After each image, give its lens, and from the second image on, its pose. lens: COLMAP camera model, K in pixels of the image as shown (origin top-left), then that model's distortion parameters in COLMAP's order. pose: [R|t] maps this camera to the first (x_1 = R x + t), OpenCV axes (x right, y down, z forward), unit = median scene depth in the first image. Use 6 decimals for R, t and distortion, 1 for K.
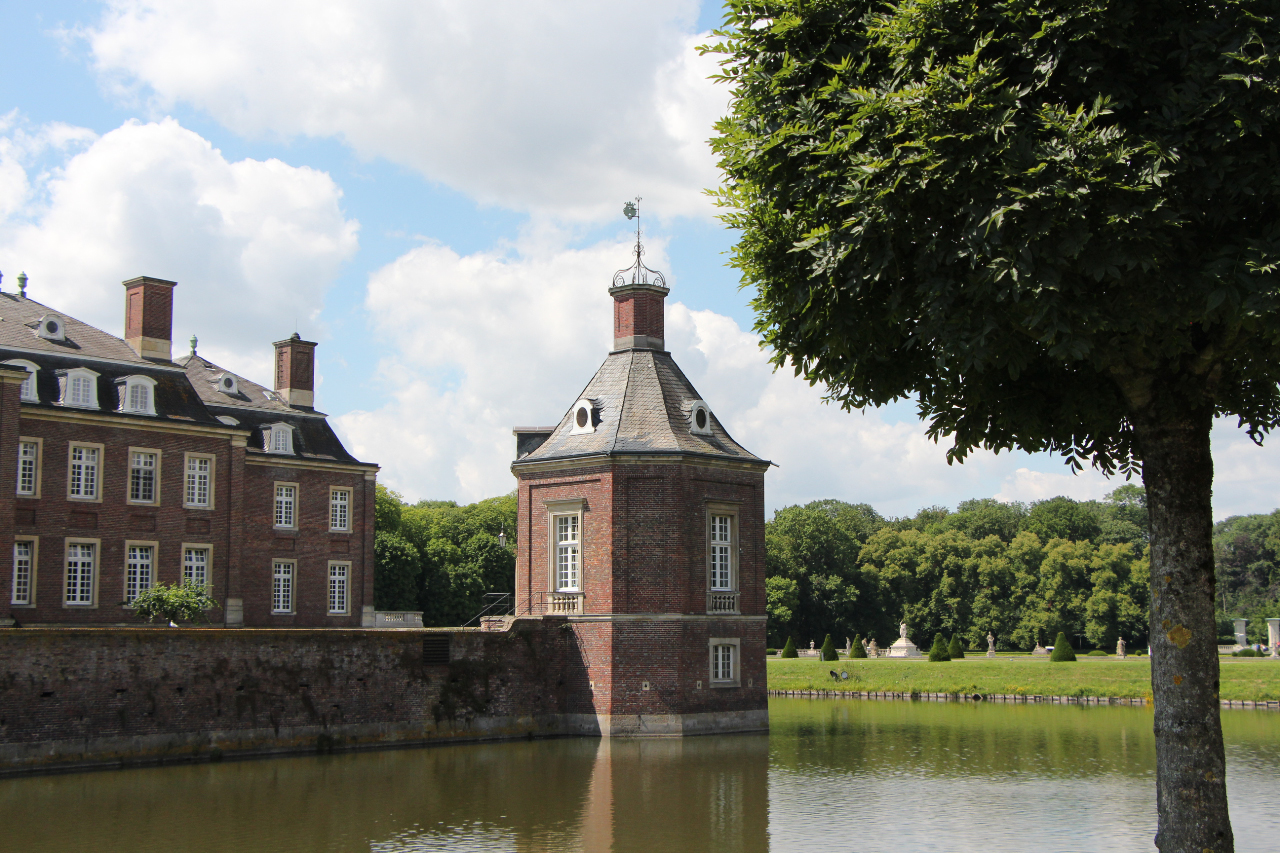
lens RADIAL K [[1710.5, 0, 639.1], [0, 1710.5, 425.9], [0, 0, 1]] dist [-0.009823, 0.000000]
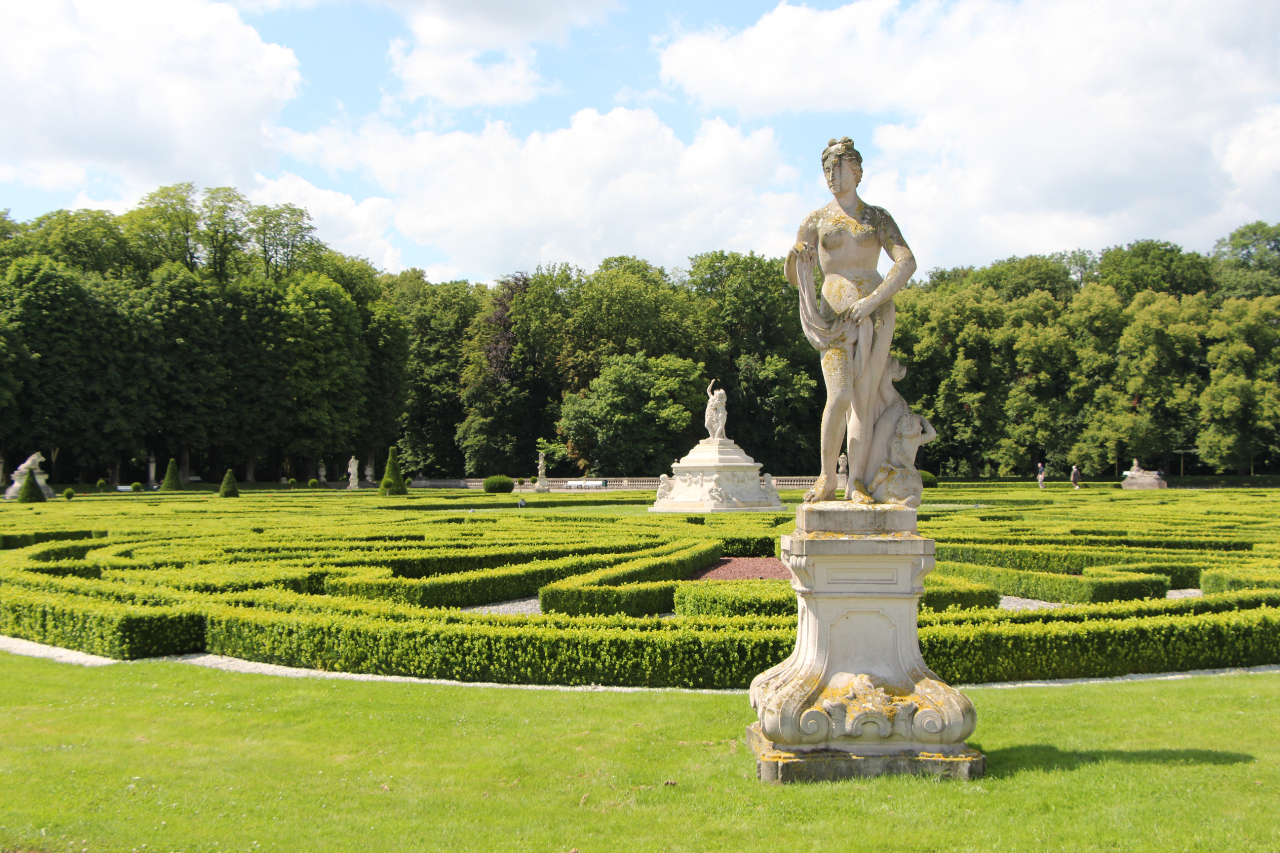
lens RADIAL K [[1678.6, 0, 639.9], [0, 1678.6, 429.6], [0, 0, 1]] dist [0.018734, 0.000000]
pose [[0.999376, -0.004335, -0.035052, 0.087503], [0.007847, 0.994885, 0.100704, 0.053416], [0.034437, -0.100916, 0.994299, 0.406770]]
